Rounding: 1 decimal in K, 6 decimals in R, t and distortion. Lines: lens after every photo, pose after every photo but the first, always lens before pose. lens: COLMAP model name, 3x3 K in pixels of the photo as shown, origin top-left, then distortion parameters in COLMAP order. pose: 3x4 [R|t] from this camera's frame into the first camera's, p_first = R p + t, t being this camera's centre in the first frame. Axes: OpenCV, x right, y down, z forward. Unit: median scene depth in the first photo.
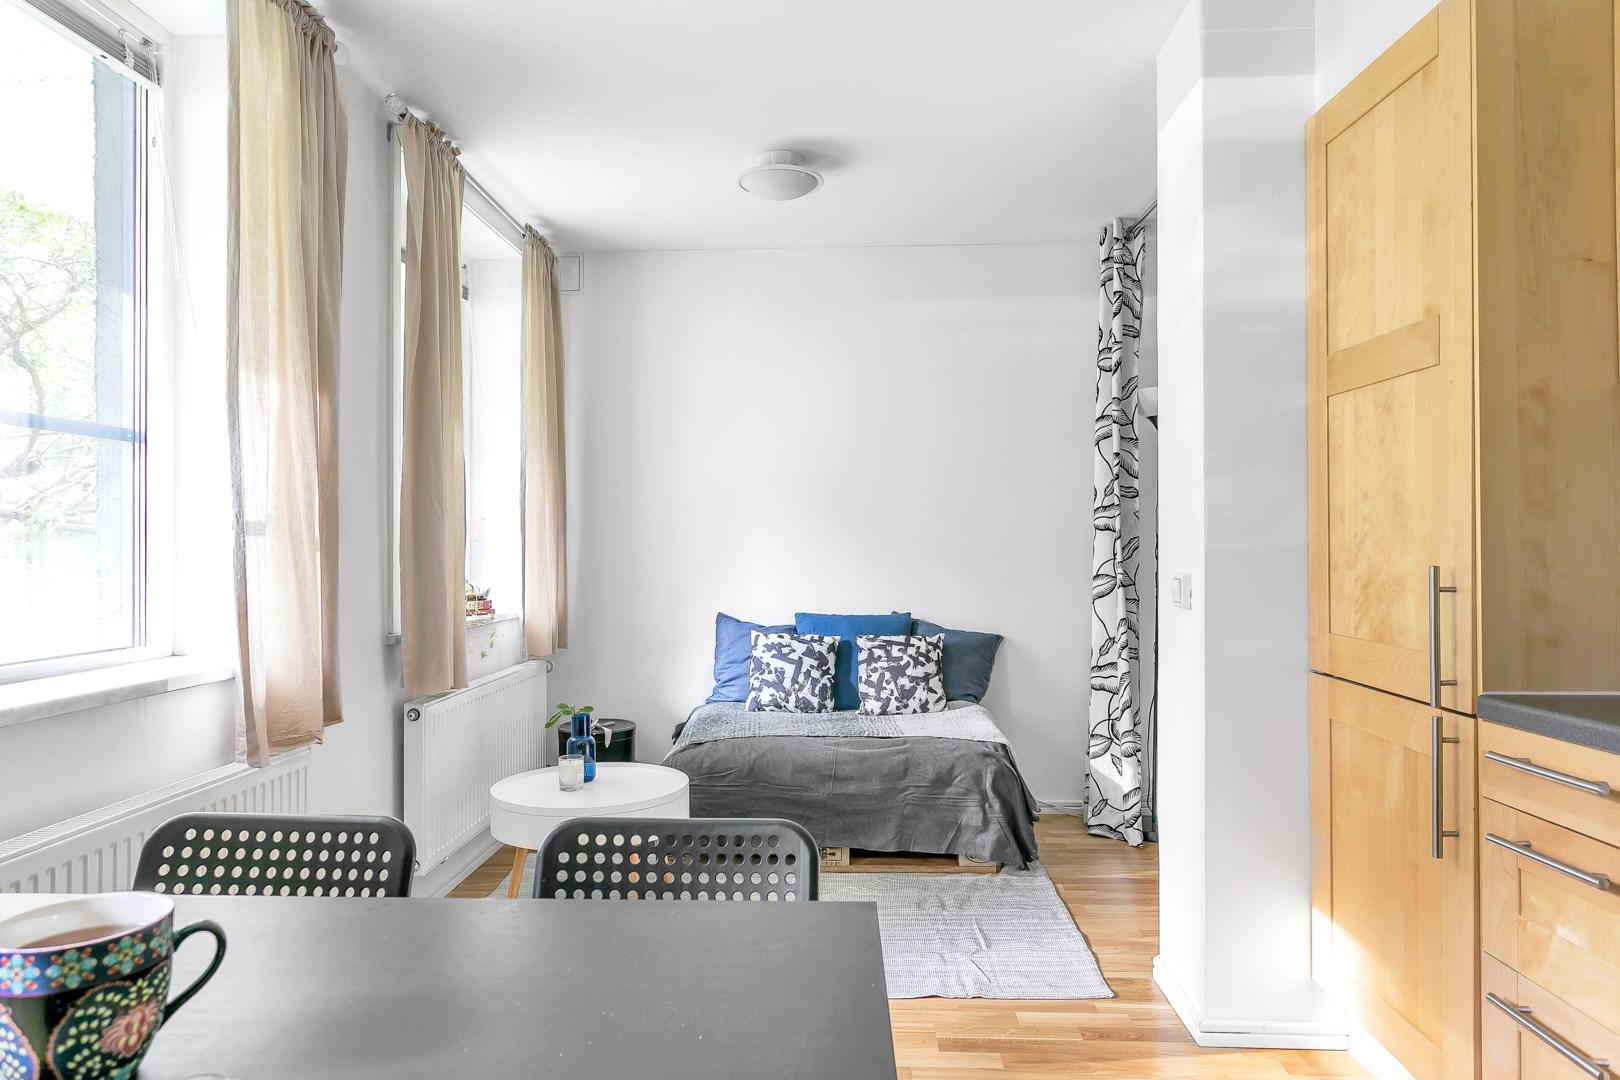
lens RADIAL K [[1031.9, 0, 810.0], [0, 1031.9, 540.0], [0, 0, 1]] dist [0.000884, 0.000789]
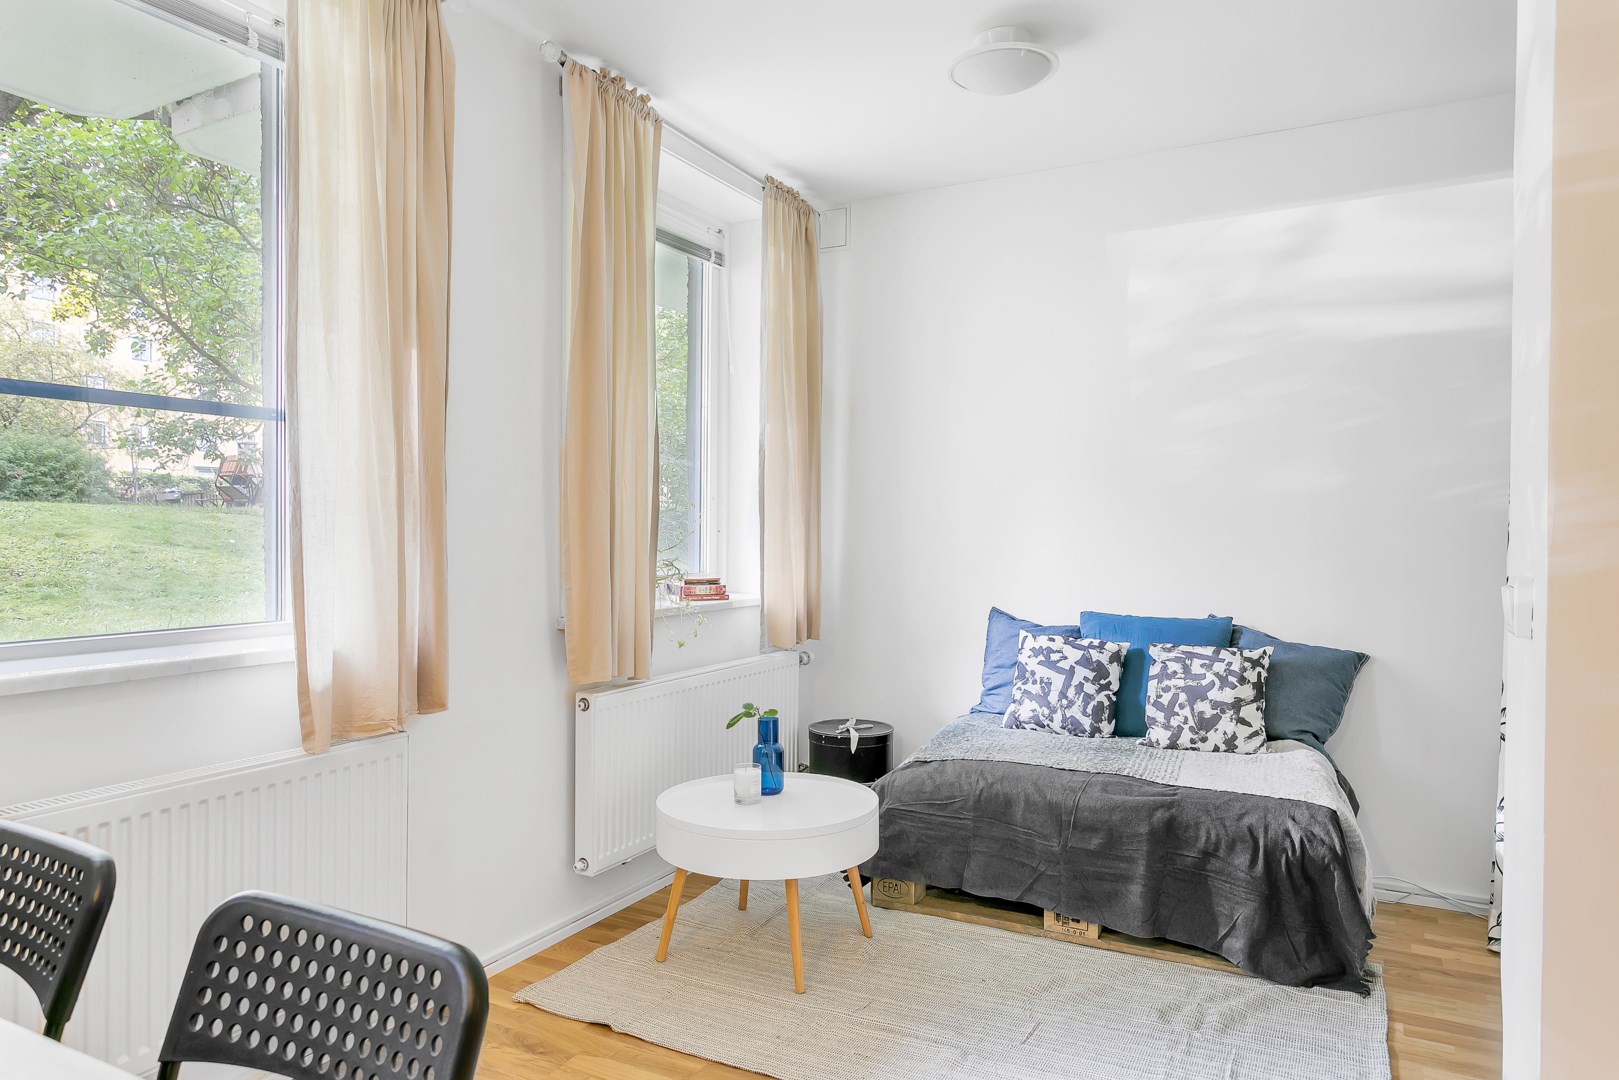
lens RADIAL K [[1031.2, 0, 809.5], [0, 1031.2, 540.0], [0, 0, 1]] dist [0.000884, 0.000789]
pose [[0.899527, 0.010707, -0.436735, 0.158188], [-0.004406, 0.999871, 0.015439, 0.002923], [0.436844, -0.011964, 0.899458, 0.184630]]
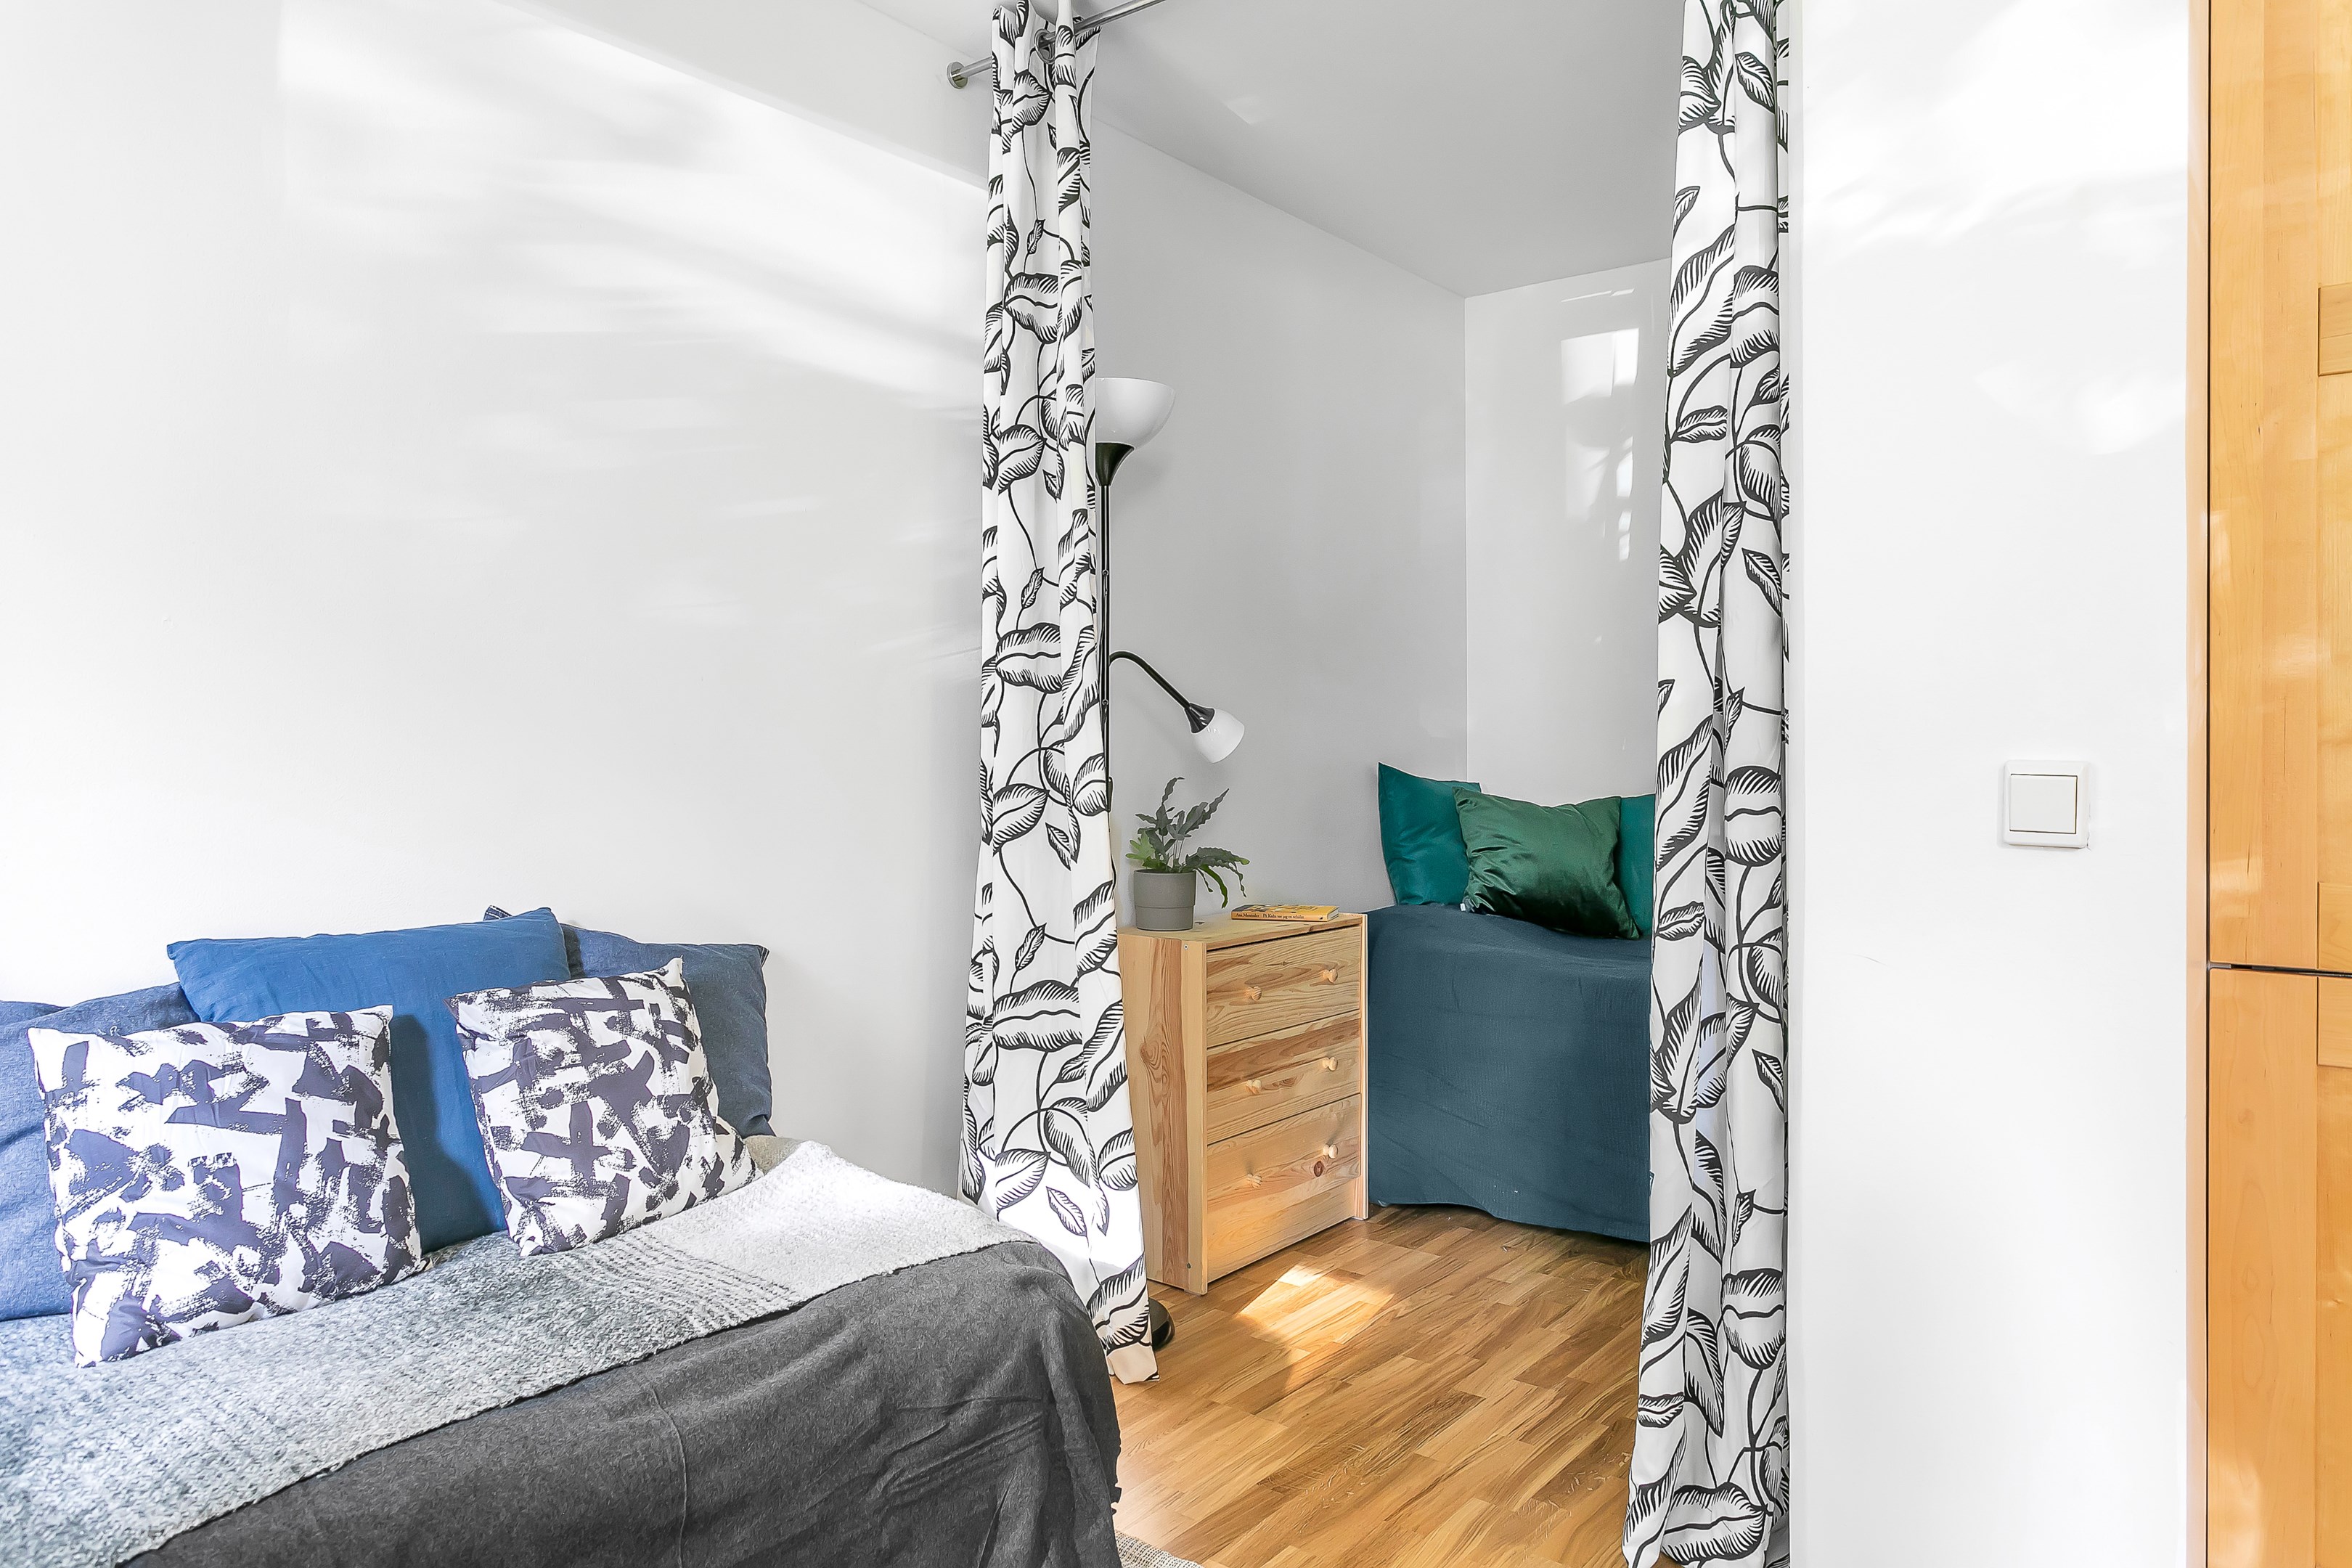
lens RADIAL K [[1522.0, 0, 1180.4], [0, 1522.0, 737.9], [0, 0, 1]] dist [0.002025, 0.002342]
pose [[0.570033, 0.006647, 0.821595, -0.212594], [-0.011416, 0.999935, -0.000169, 0.012672], [-0.821542, -0.009283, 0.570072, 0.572270]]
